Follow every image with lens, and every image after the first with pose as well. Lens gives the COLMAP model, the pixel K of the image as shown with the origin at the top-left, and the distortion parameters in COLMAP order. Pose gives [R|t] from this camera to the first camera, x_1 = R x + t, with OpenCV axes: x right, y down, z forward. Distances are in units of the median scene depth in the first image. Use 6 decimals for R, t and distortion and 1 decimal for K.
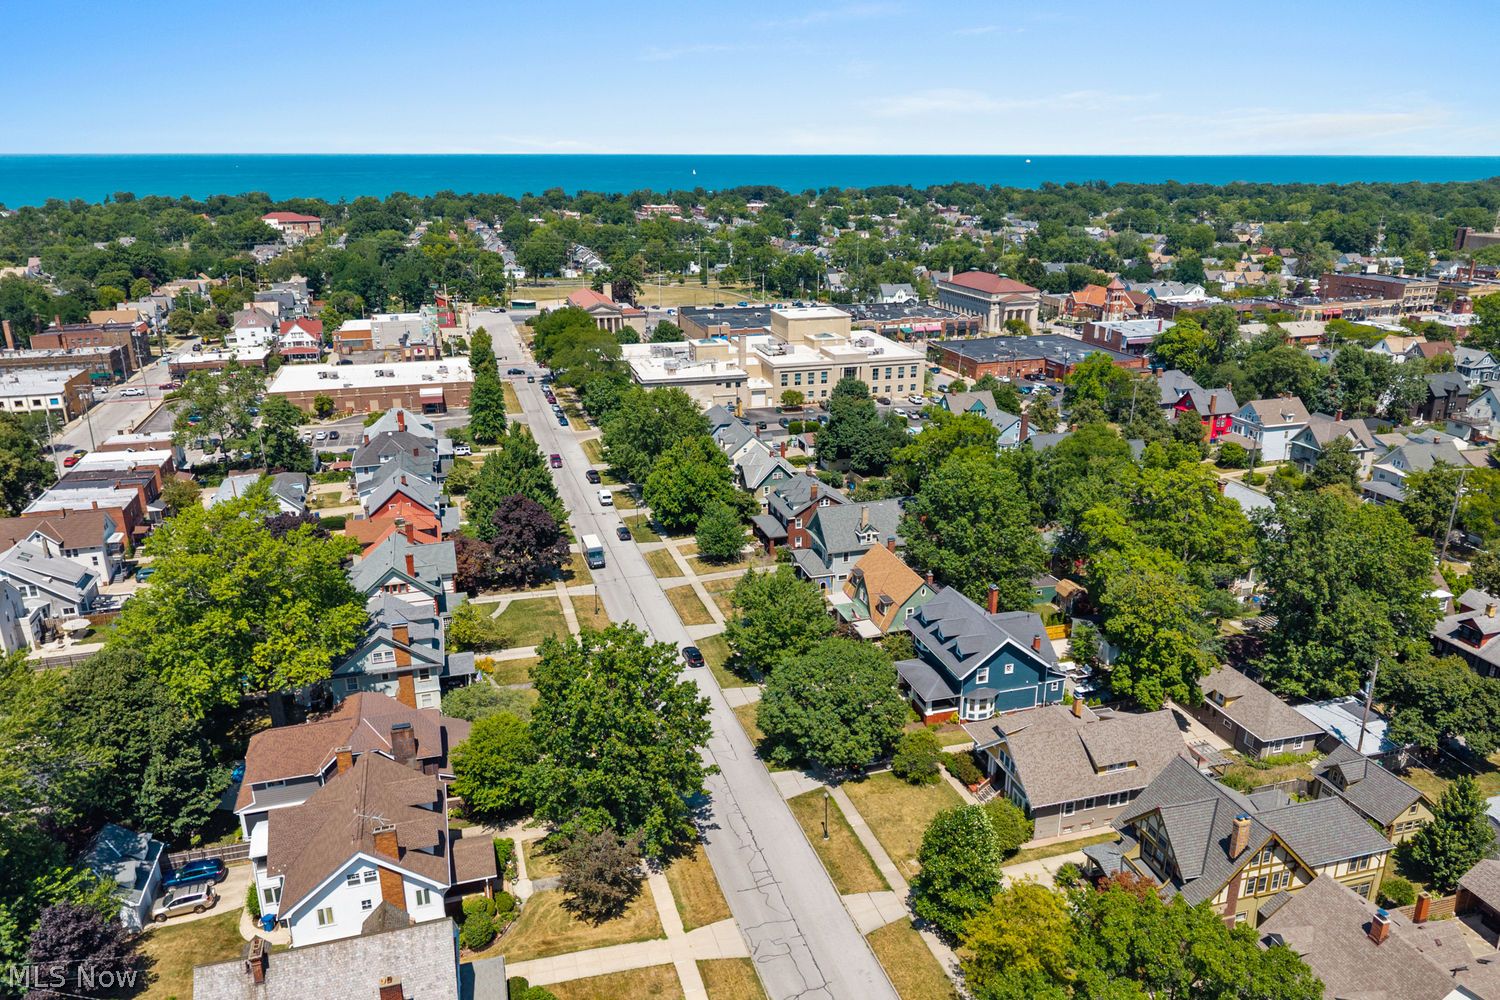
lens RADIAL K [[1116.4, 0, 750.0], [0, 1116.4, 500.0], [0, 0, 1]] dist [0.024783, -0.005132]
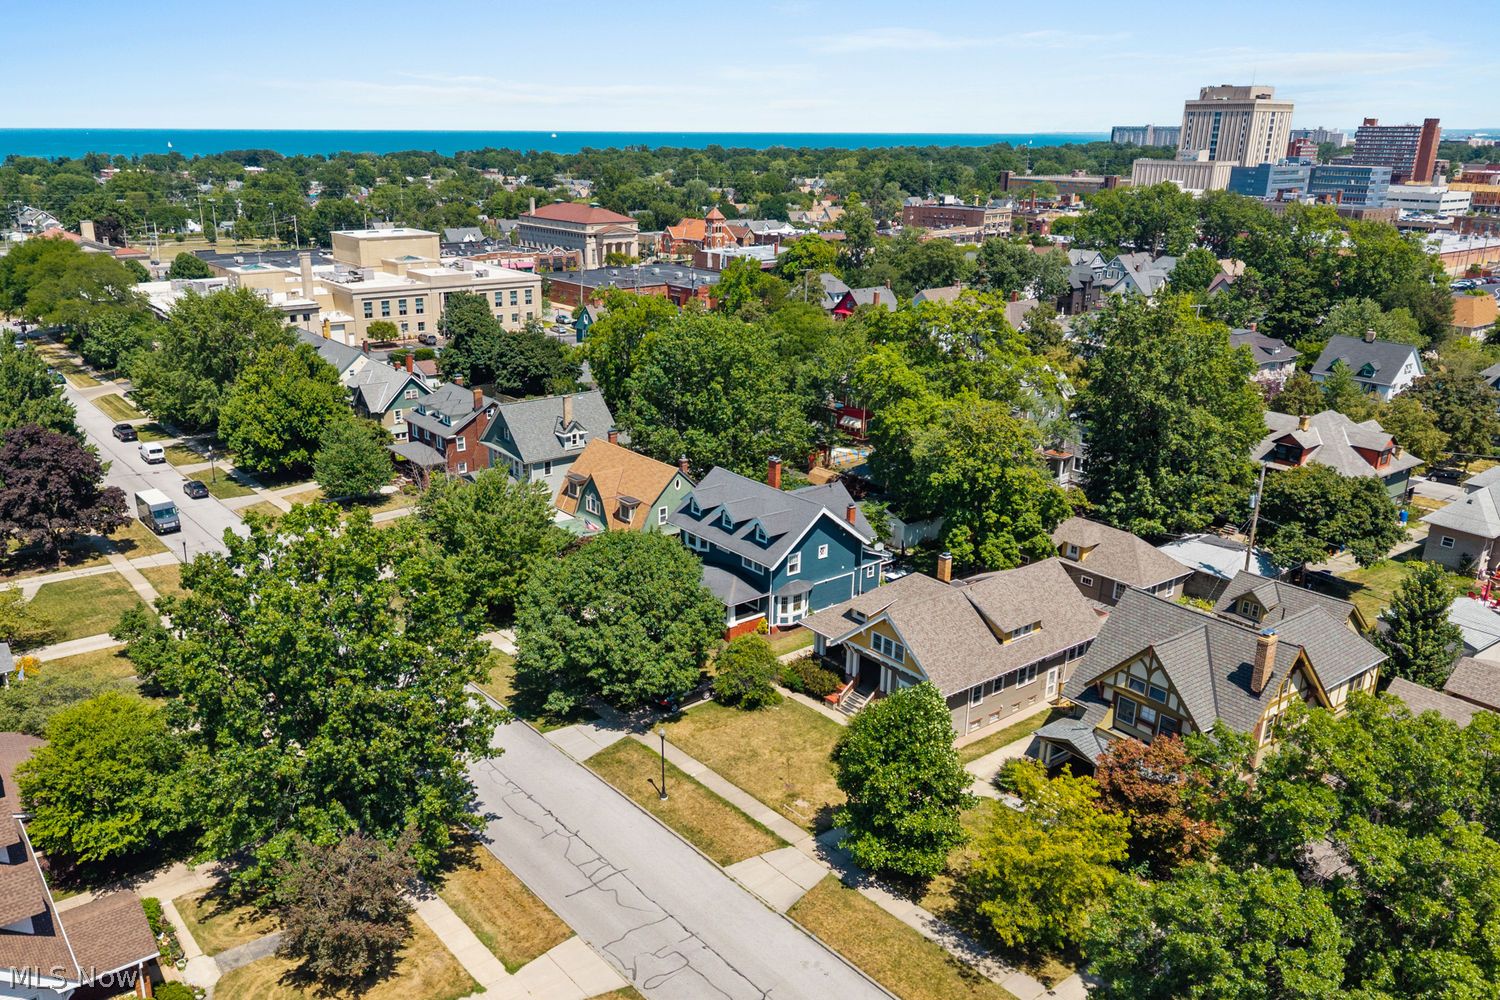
lens RADIAL K [[1249.3, 0, 750.0], [0, 1249.3, 500.0], [0, 0, 1]] dist [0.125242, -0.261027]
pose [[0.932603, -0.107322, 0.344578, -0.103953], [0.106960, 0.994060, 0.020120, 0.094290], [-0.344690, 0.018092, 0.938542, 0.222067]]
